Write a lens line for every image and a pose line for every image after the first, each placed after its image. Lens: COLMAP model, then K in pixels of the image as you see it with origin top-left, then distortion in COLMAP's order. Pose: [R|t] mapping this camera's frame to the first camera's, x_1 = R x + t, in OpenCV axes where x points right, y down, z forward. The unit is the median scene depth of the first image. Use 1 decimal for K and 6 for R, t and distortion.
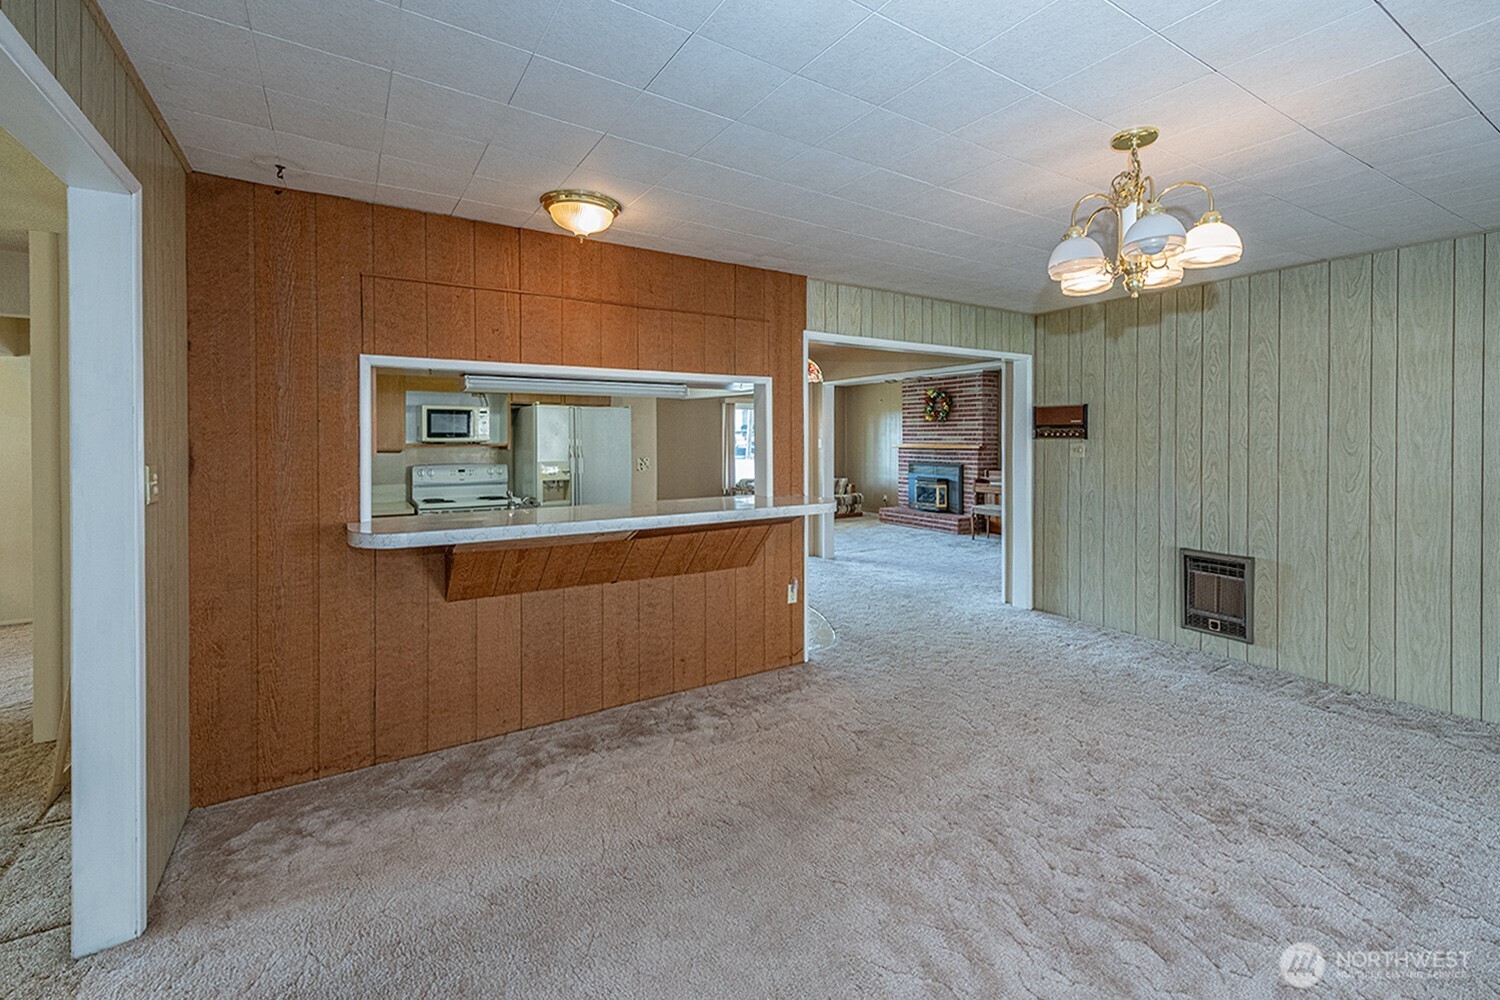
lens RADIAL K [[633.4, 0, 745.2], [0, 633.4, 443.3], [0, 0, 1]] dist [0.001166, -0.000196]
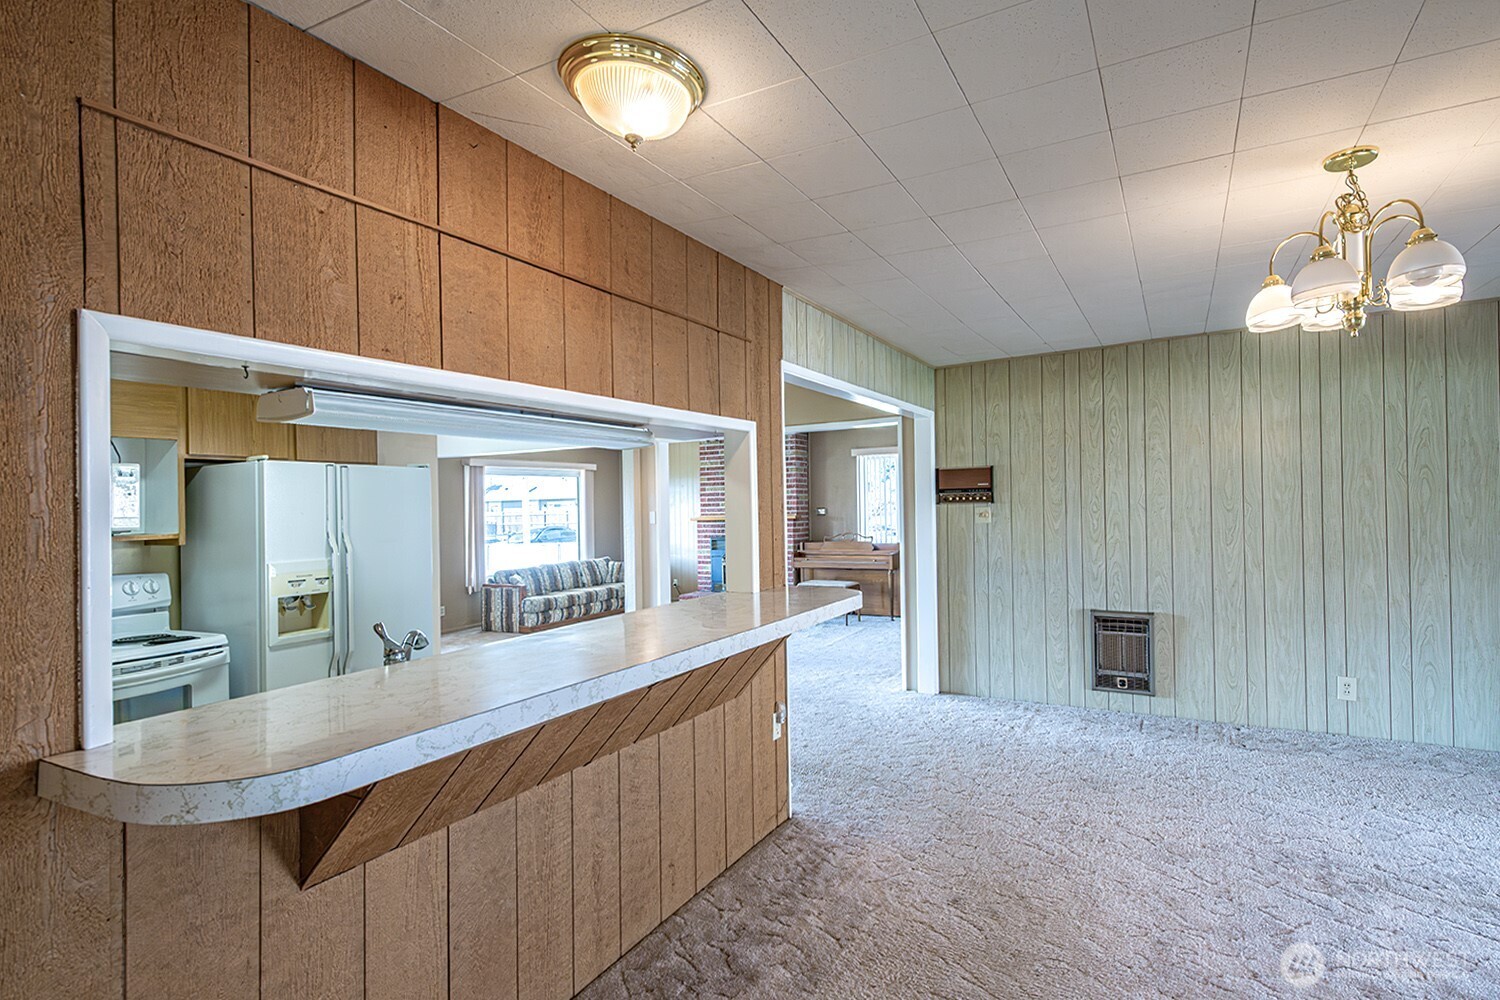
lens RADIAL K [[712.3, 0, 750.0], [0, 712.3, 500.0], [0, 0, 1]] dist [0.004734, 0.000215]
pose [[0.861485, -0.016783, 0.507505, -0.350543], [0.029614, 0.999413, -0.017219, -0.004150], [-0.506918, 0.029864, 0.861477, 0.311674]]
